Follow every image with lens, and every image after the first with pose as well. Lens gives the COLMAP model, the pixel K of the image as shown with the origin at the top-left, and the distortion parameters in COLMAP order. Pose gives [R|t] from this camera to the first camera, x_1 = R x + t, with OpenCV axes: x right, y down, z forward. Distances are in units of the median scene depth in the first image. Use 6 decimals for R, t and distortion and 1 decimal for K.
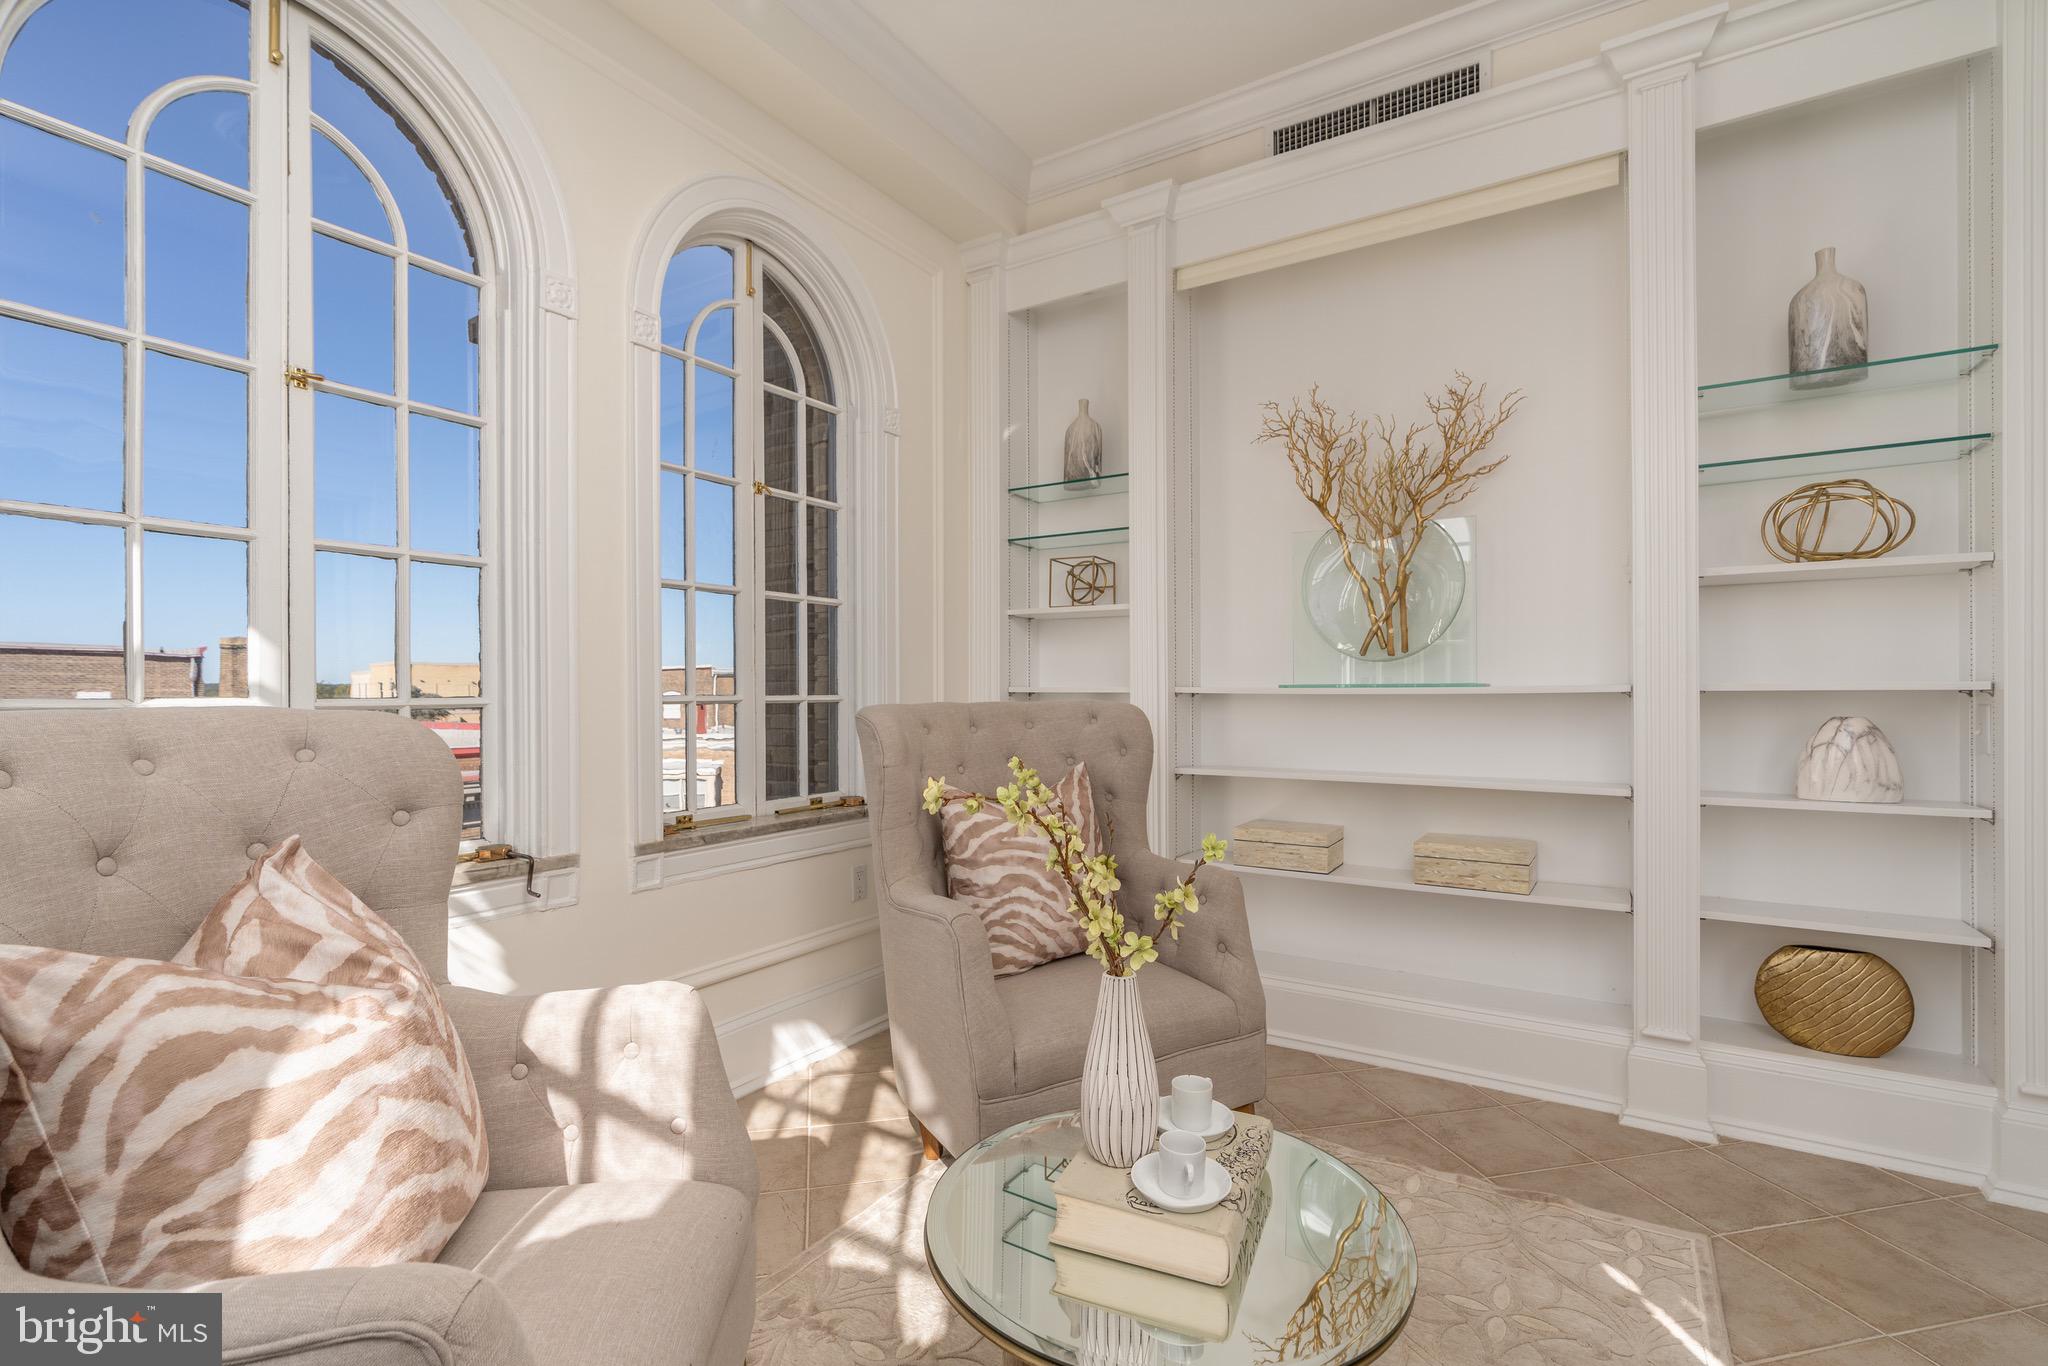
lens RADIAL K [[930.7, 0, 1020.7], [0, 930.7, 690.6], [0, 0, 1]] dist [0.002456, 0.000661]
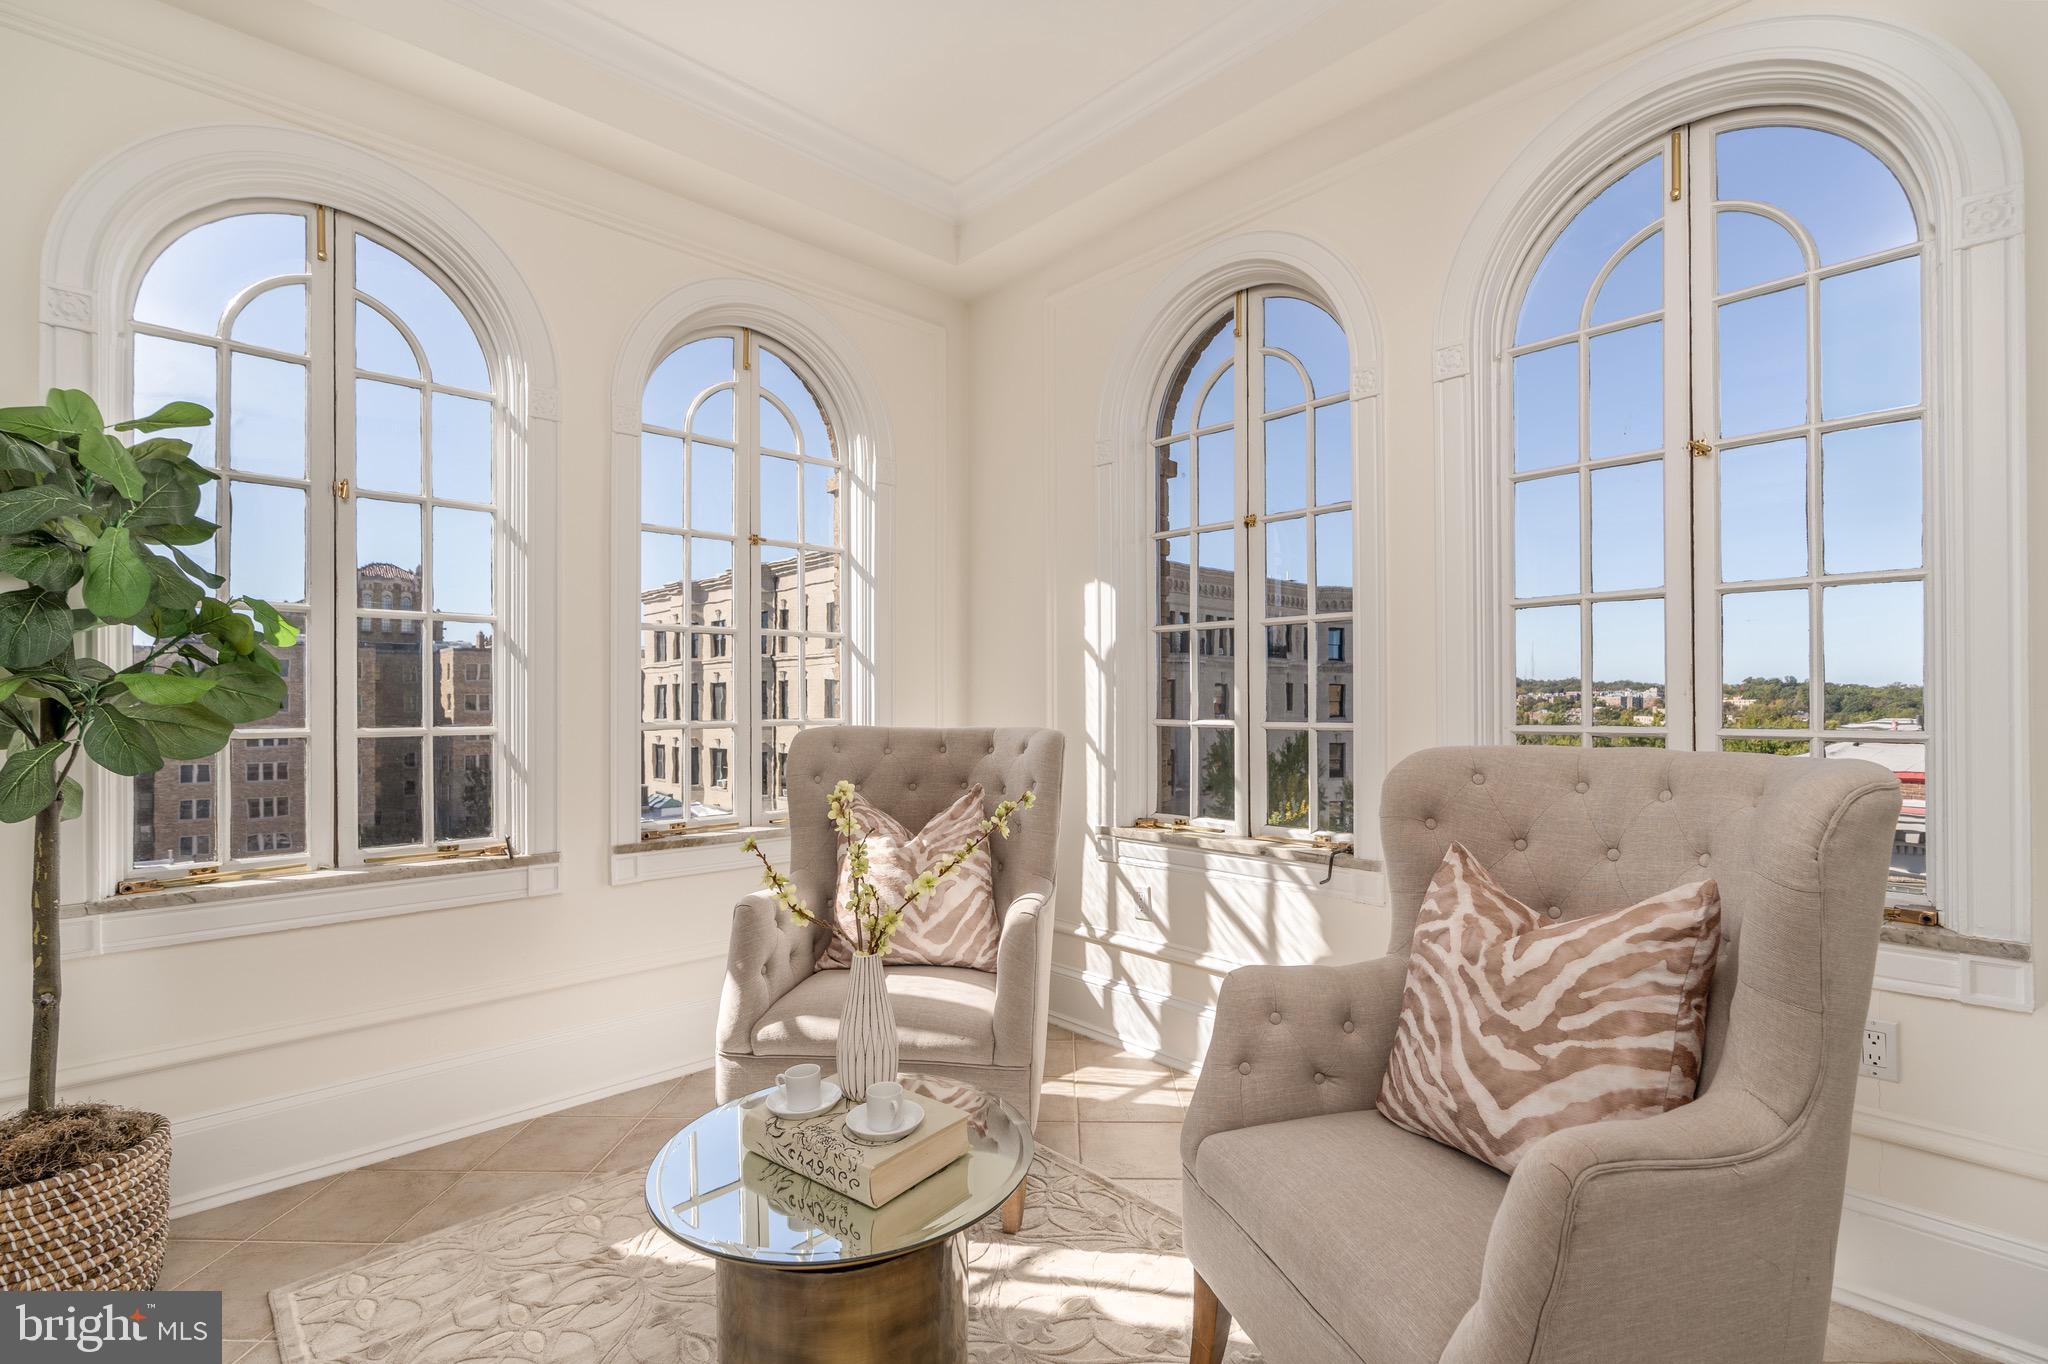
lens RADIAL K [[930.7, 0, 1020.7], [0, 930.7, 689.6], [0, 0, 1]] dist [0.002456, 0.000661]
pose [[-0.243617, -0.008666, -0.969833, 0.753596], [0.004001, 0.999943, -0.009940, -0.027198], [0.969863, -0.006301, -0.243569, 0.875397]]
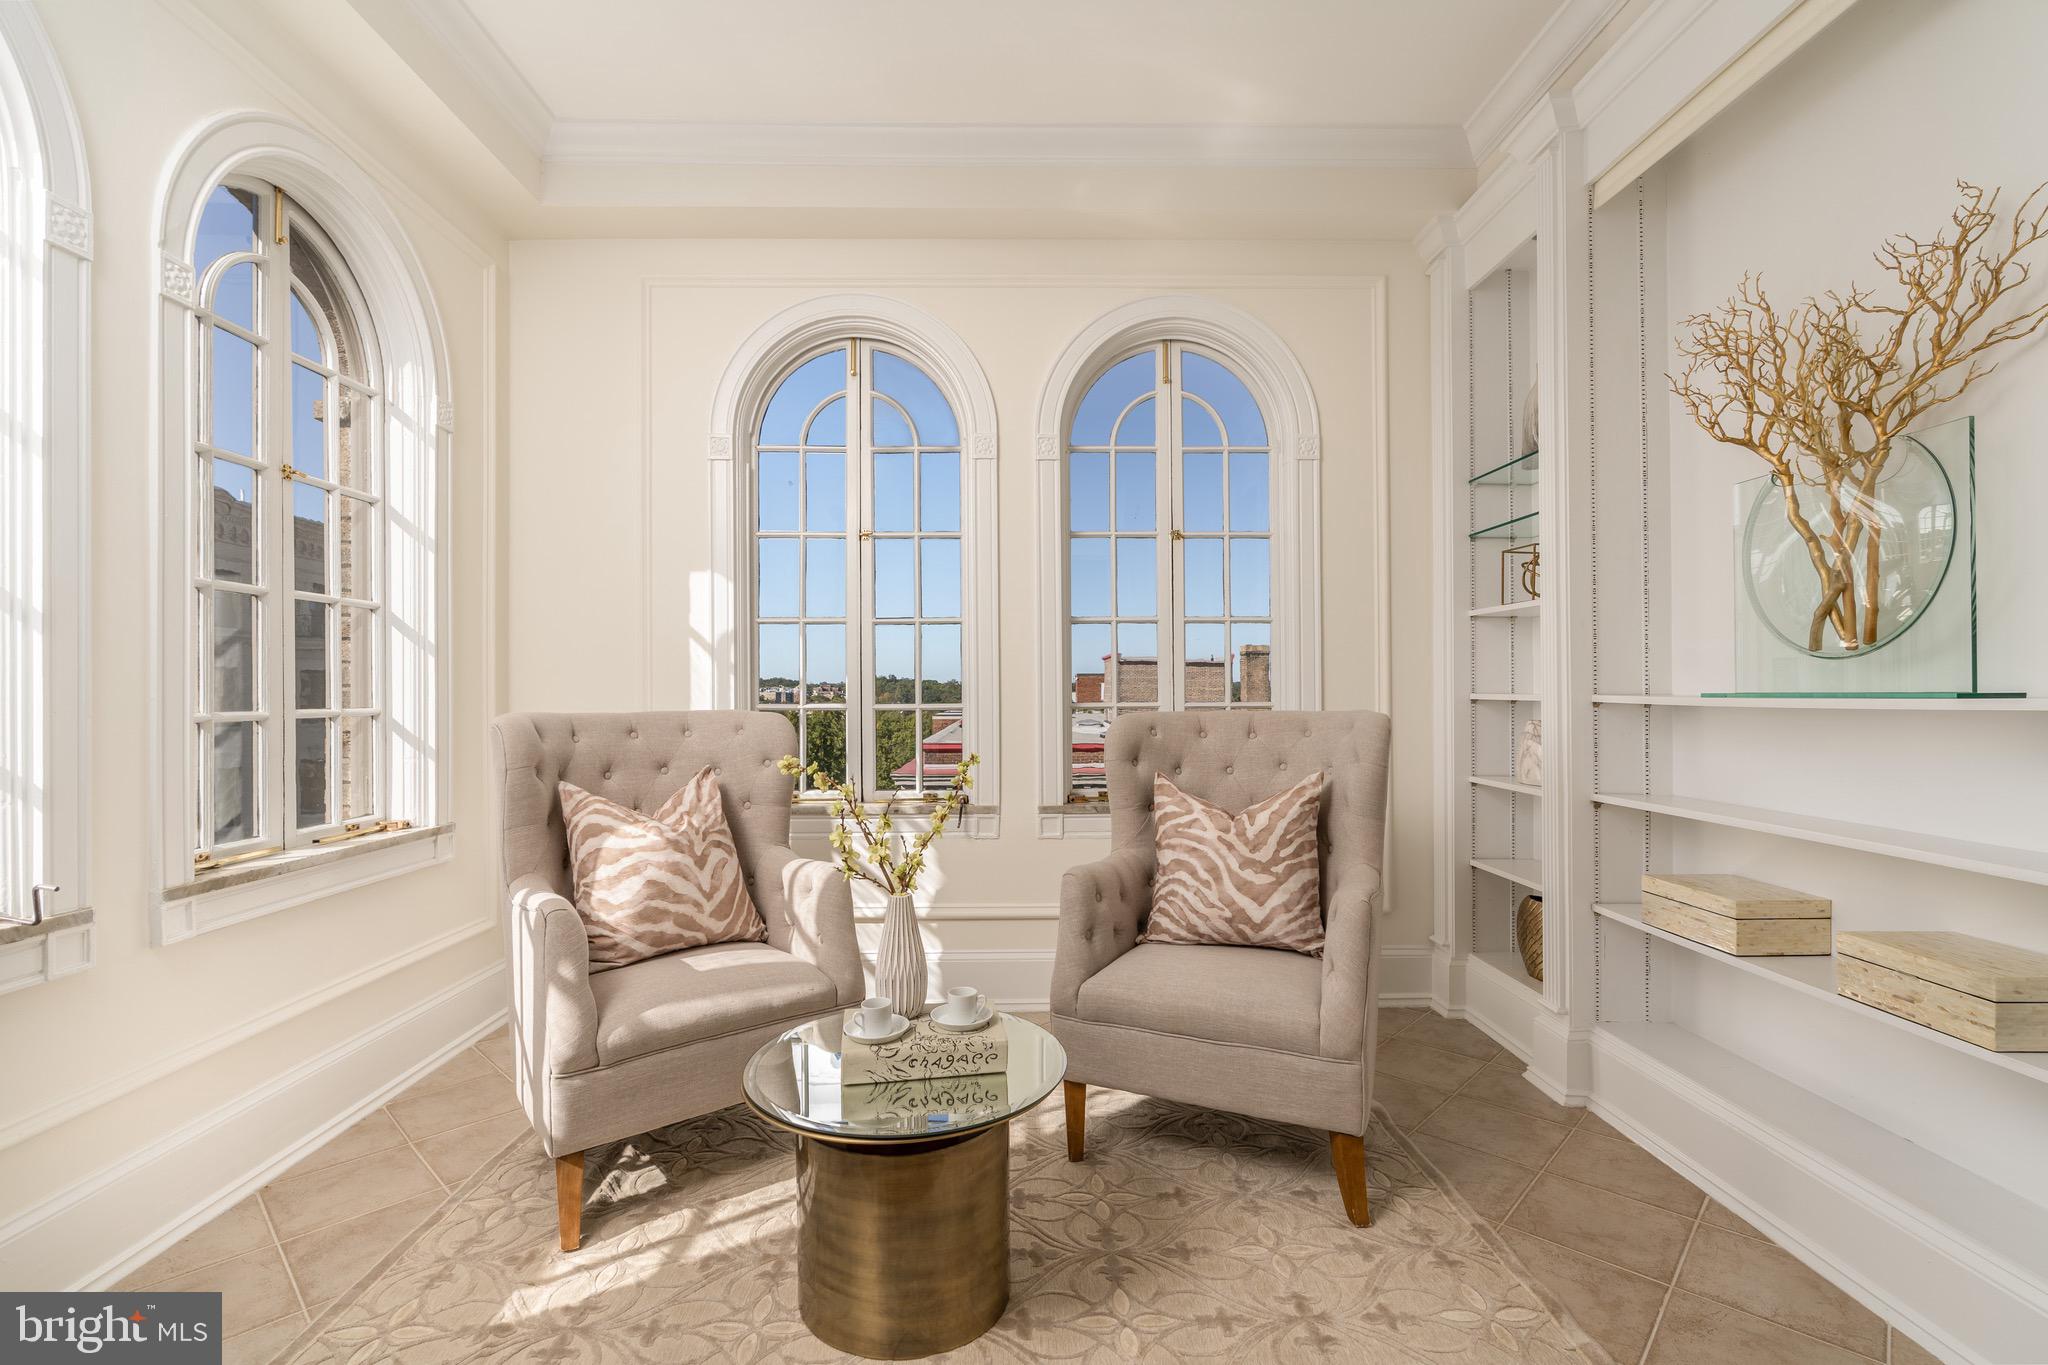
lens RADIAL K [[930.7, 0, 1020.7], [0, 930.7, 690.1], [0, 0, 1]] dist [0.002456, 0.000661]
pose [[0.550687, -0.003305, -0.834705, 0.848524], [0.004348, 0.999990, -0.001091, -0.014206], [0.834701, -0.003028, 0.550696, 0.191007]]
